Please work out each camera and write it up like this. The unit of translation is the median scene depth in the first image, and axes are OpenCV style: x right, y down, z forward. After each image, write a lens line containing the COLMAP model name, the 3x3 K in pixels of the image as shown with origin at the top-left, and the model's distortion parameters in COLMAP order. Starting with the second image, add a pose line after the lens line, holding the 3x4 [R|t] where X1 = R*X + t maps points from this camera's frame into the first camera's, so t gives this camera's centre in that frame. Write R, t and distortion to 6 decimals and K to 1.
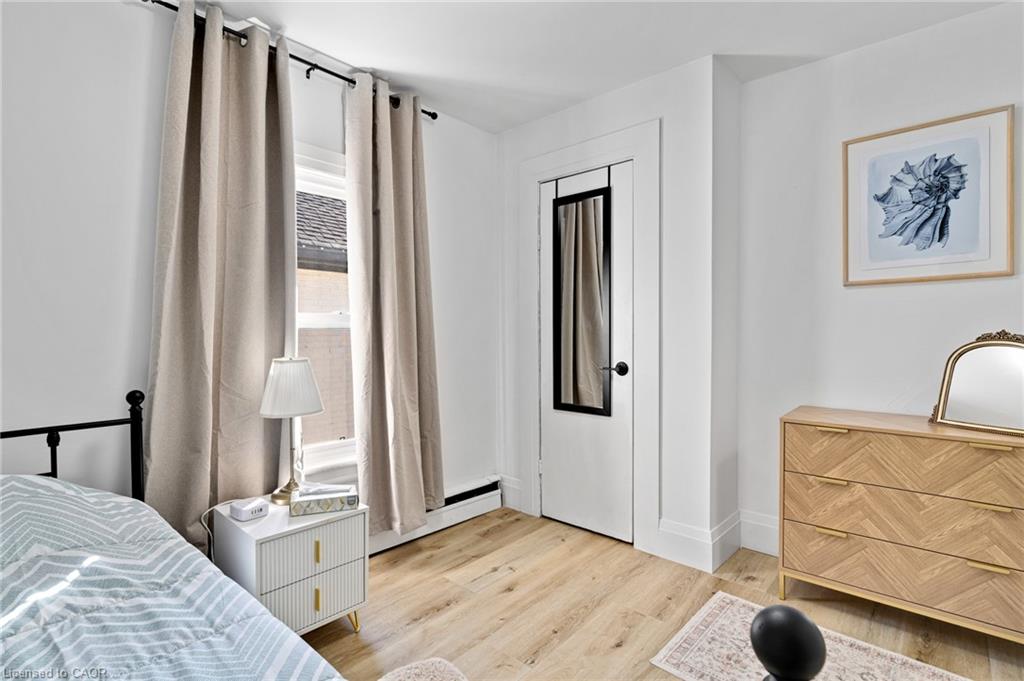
lens RADIAL K [[500.1, 0, 512.0], [0, 500.1, 340.5], [0, 0, 1]] dist [-0.000753, 0.000135]
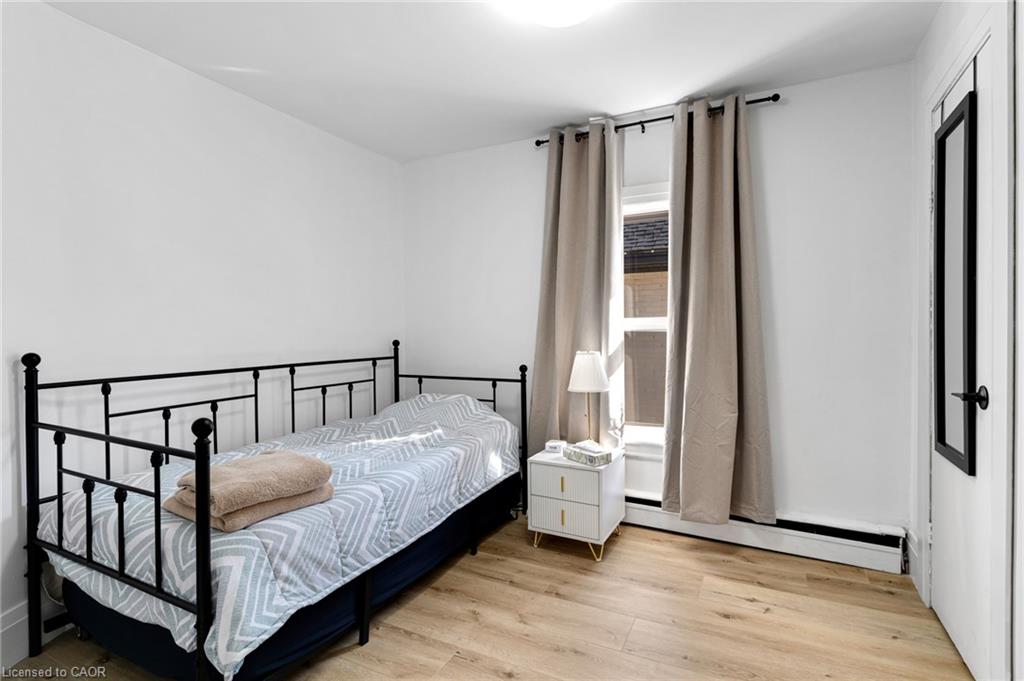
lens RADIAL K [[490.9, 0, 509.0], [0, 490.9, 336.5], [0, 0, 1]] dist [-0.001707, 0.000357]
pose [[0.250059, 0.010510, -0.968173, 0.683344], [-0.015288, 0.999859, 0.006906, -0.010548], [0.968110, 0.013075, 0.250185, 0.348888]]
